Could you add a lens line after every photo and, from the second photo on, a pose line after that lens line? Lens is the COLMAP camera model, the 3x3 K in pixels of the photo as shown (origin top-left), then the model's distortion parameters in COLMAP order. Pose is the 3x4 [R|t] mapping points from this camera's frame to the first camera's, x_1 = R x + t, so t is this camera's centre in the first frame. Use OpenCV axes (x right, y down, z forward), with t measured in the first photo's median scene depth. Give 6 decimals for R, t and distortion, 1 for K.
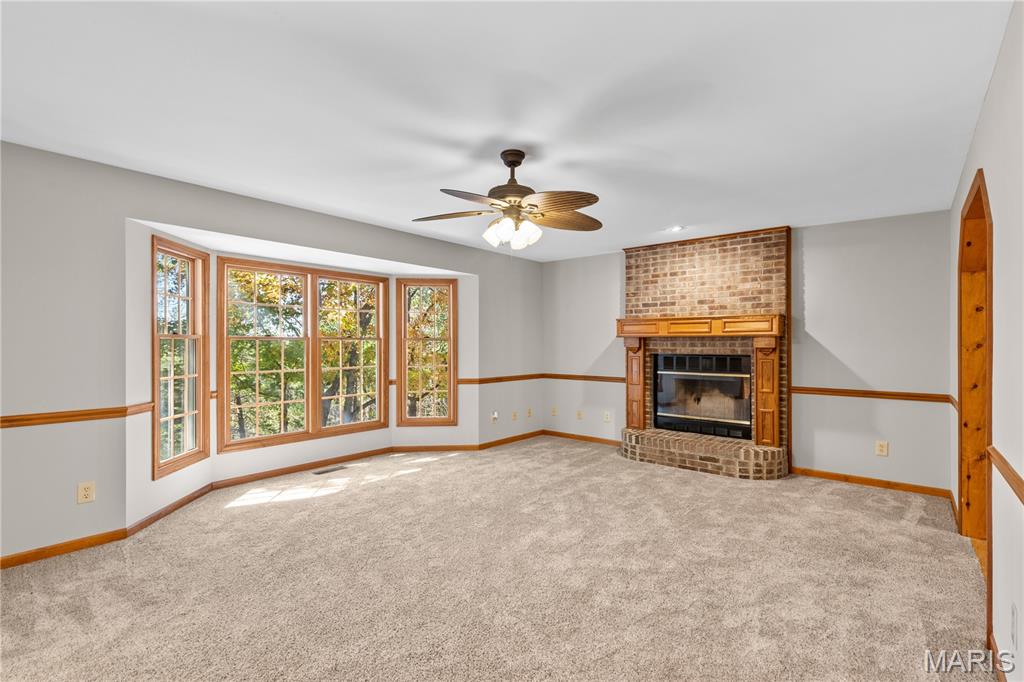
lens RADIAL K [[473.2, 0, 510.6], [0, 473.2, 341.0], [0, 0, 1]] dist [0.023782, -0.000384]
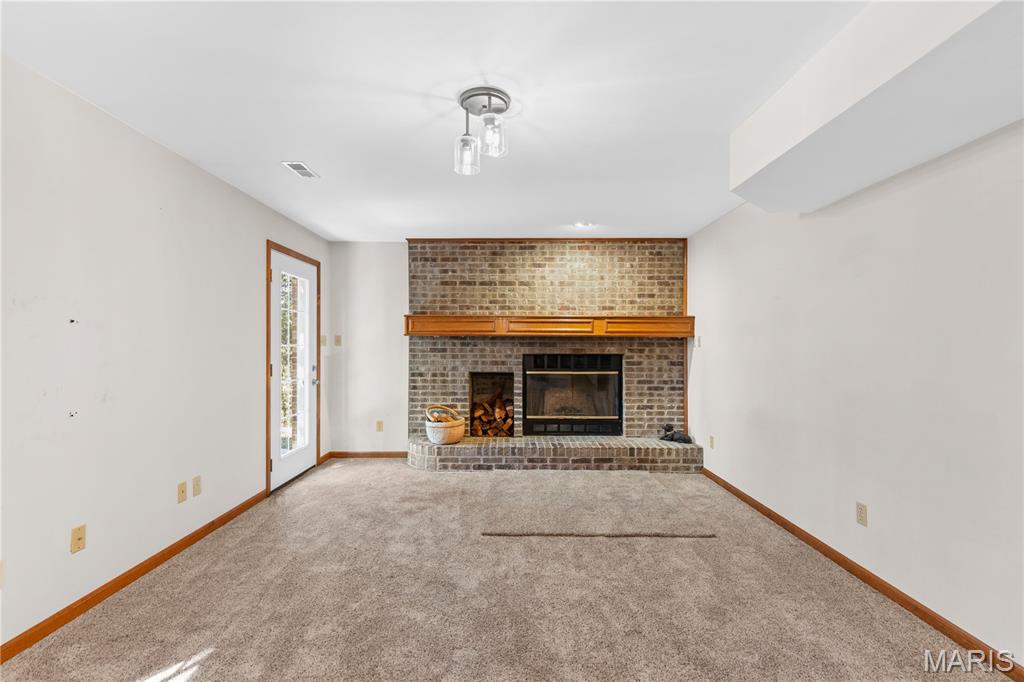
lens RADIAL K [[473.2, 0, 511.2], [0, 473.2, 334.3], [0, 0, 1]] dist [0.023782, -0.000384]
pose [[0.768276, 0.008782, 0.640059, -0.355722], [-0.002974, 0.999944, -0.010150, -0.002657], [-0.640112, 0.005894, 0.768259, 0.328594]]
